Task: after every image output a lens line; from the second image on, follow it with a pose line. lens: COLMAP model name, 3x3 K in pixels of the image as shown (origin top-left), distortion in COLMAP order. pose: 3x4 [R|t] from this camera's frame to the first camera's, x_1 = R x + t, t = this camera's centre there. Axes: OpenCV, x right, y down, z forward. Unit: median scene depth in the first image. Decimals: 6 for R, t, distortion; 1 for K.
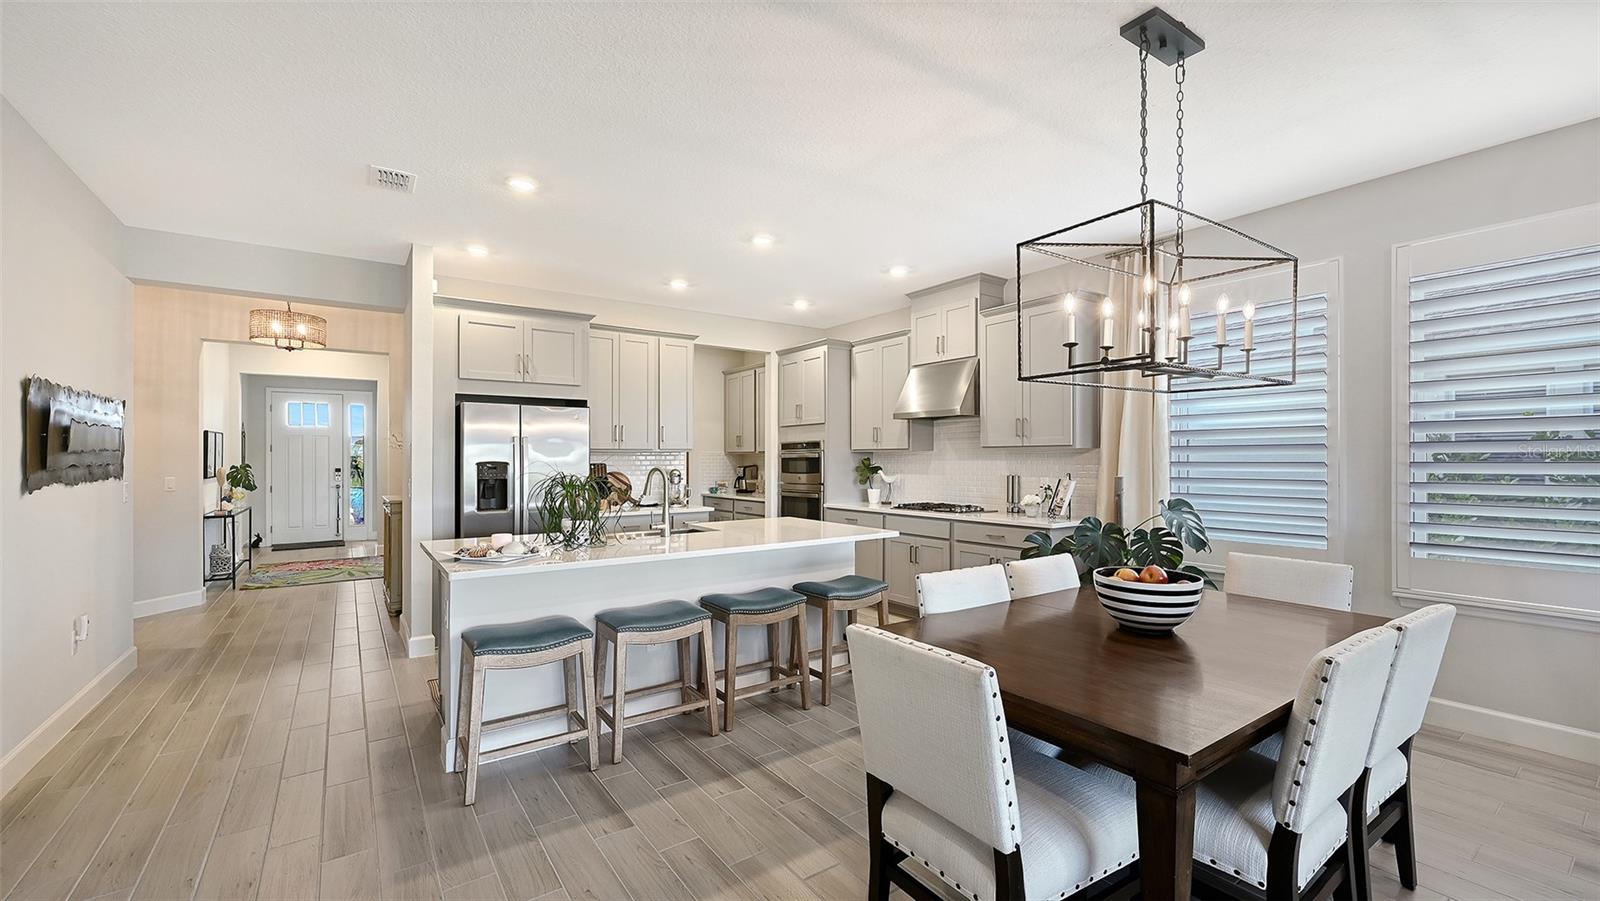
lens RADIAL K [[645.8, 0, 805.2], [0, 645.8, 455.1], [0, 0, 1]] dist [0.000648, -0.000355]
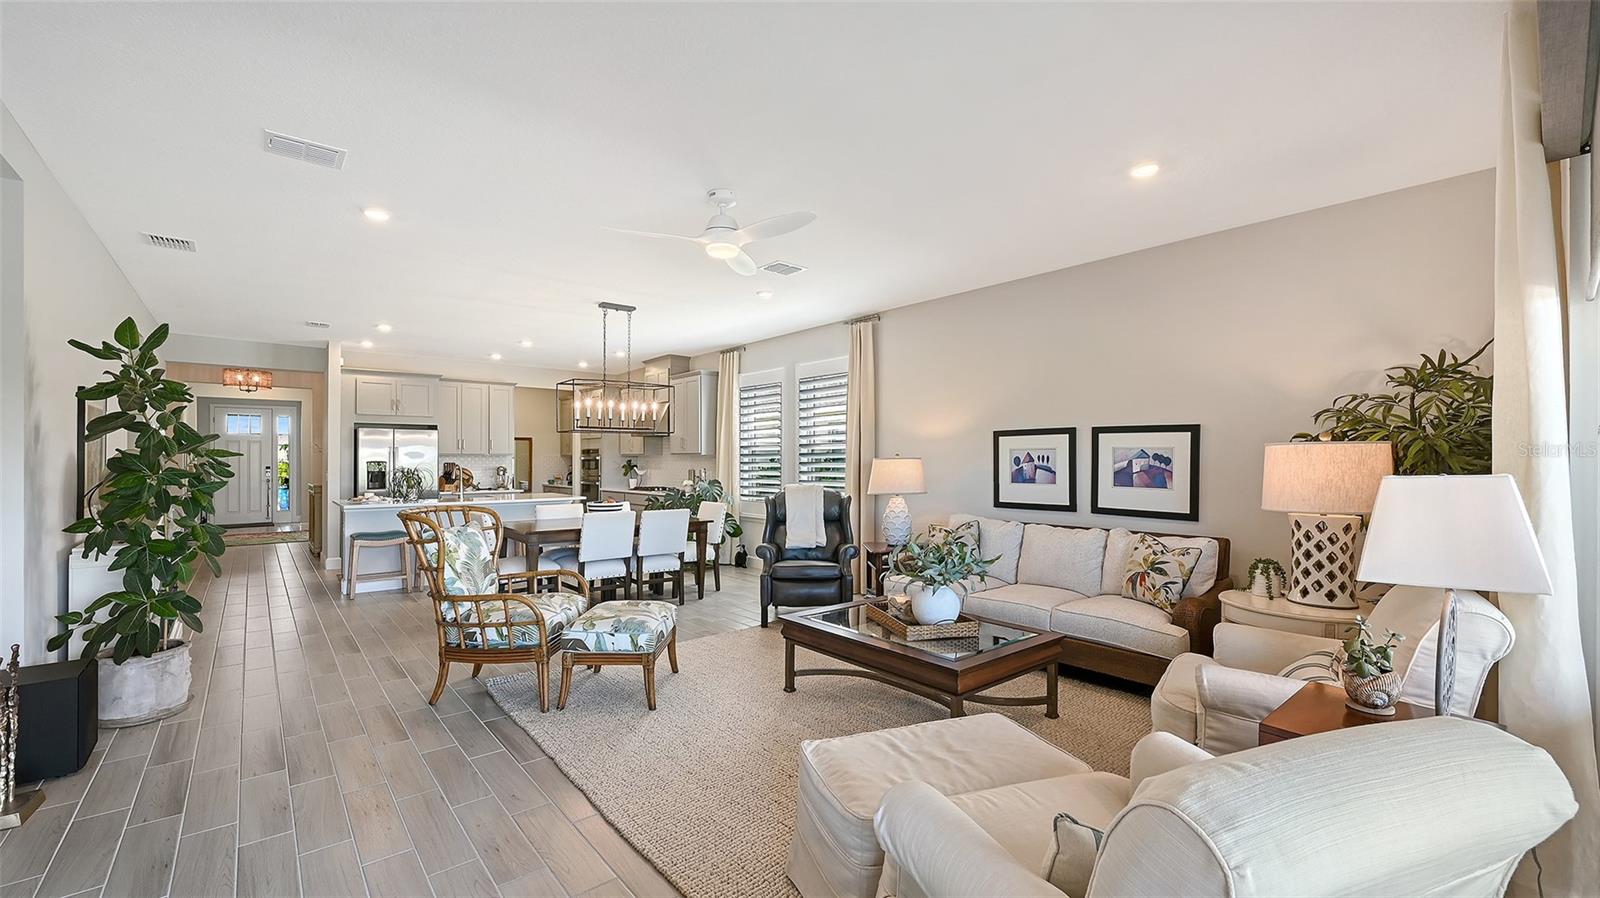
lens RADIAL K [[645.8, 0, 800.4], [0, 645.8, 456.1], [0, 0, 1]] dist [0.000648, -0.000355]
pose [[0.996661, 0.002507, 0.081607, 0.404811], [-0.002528, 0.999997, 0.000153, -0.005431], [-0.081606, -0.000359, 0.996665, -0.656072]]
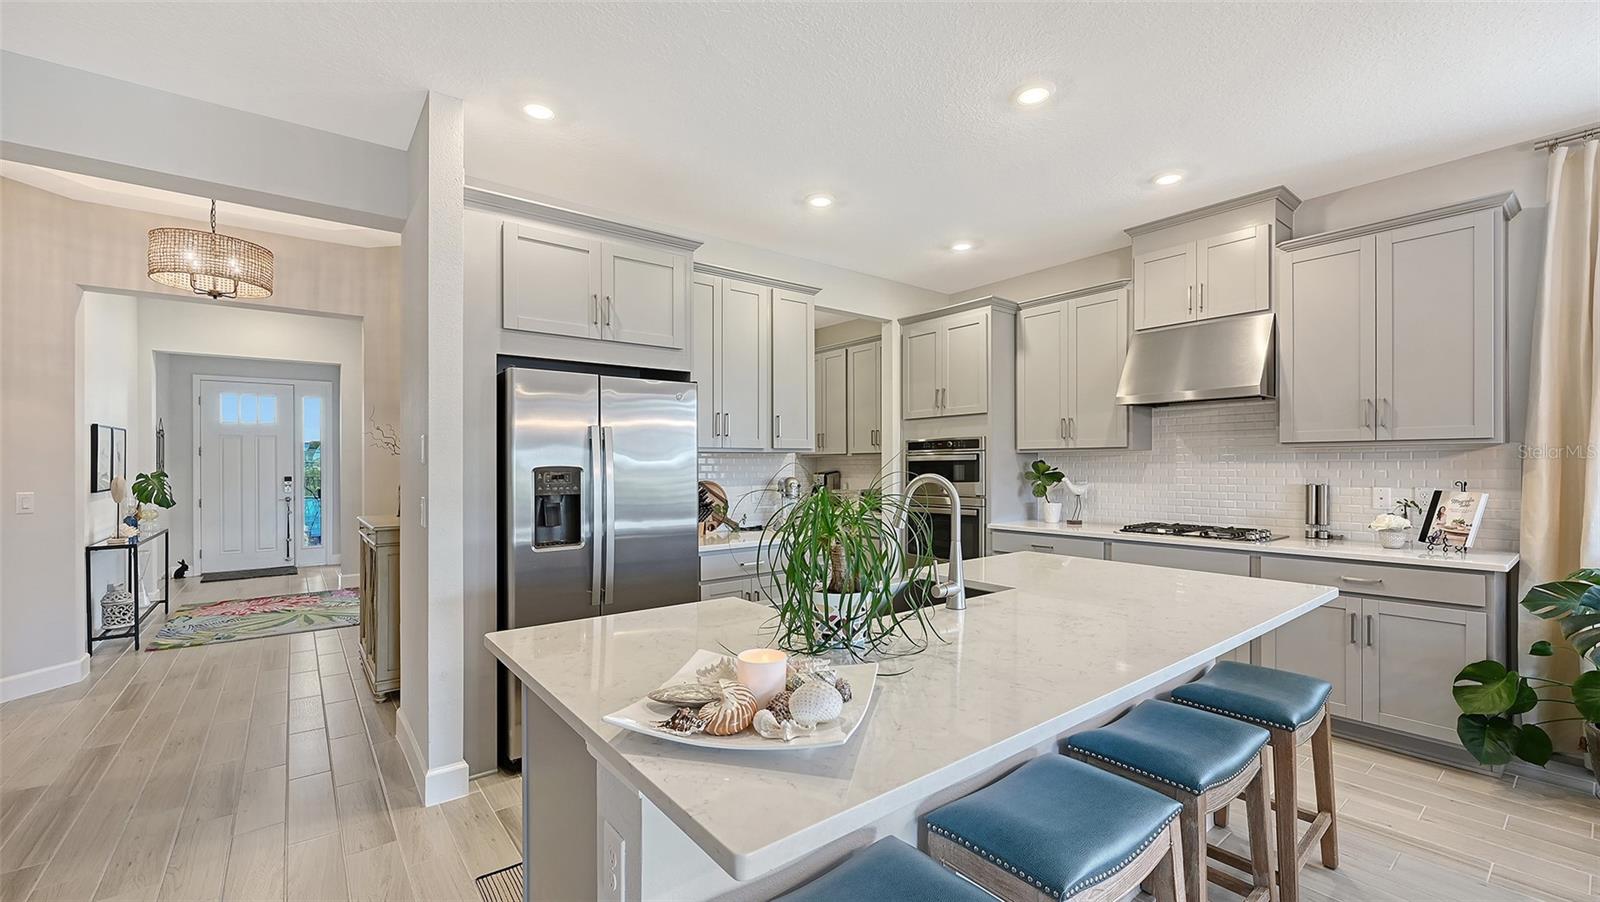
lens RADIAL K [[646.6, 0, 808.1], [0, 646.6, 462.2], [0, 0, 1]] dist [0.000301, 0.000494]
pose [[0.998530, -0.002254, 0.054161, -0.218809], [0.002185, 0.999997, 0.001334, 0.004528], [-0.054163, -0.001214, 0.998531, 0.292126]]
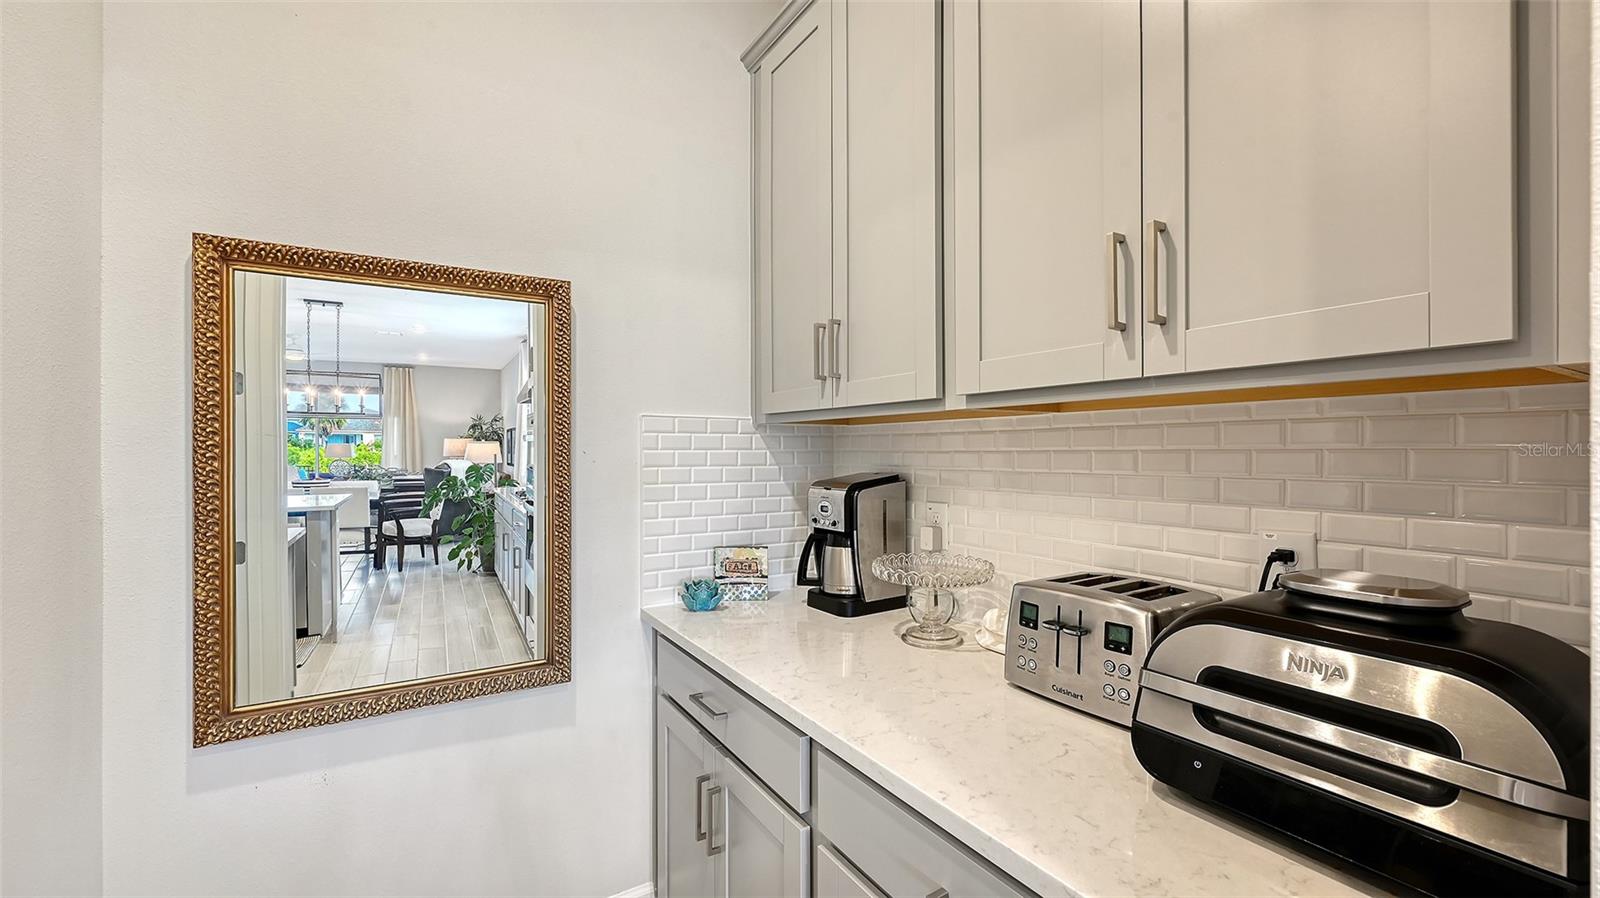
lens RADIAL K [[645.8, 0, 797.3], [0, 645.8, 451.1], [0, 0, 1]] dist [0.000648, -0.000355]
pose [[0.997704, -0.000165, -0.067720, -0.134098], [0.000416, 0.999993, 0.003695, 0.009169], [0.067719, -0.003715, 0.997698, 1.103482]]
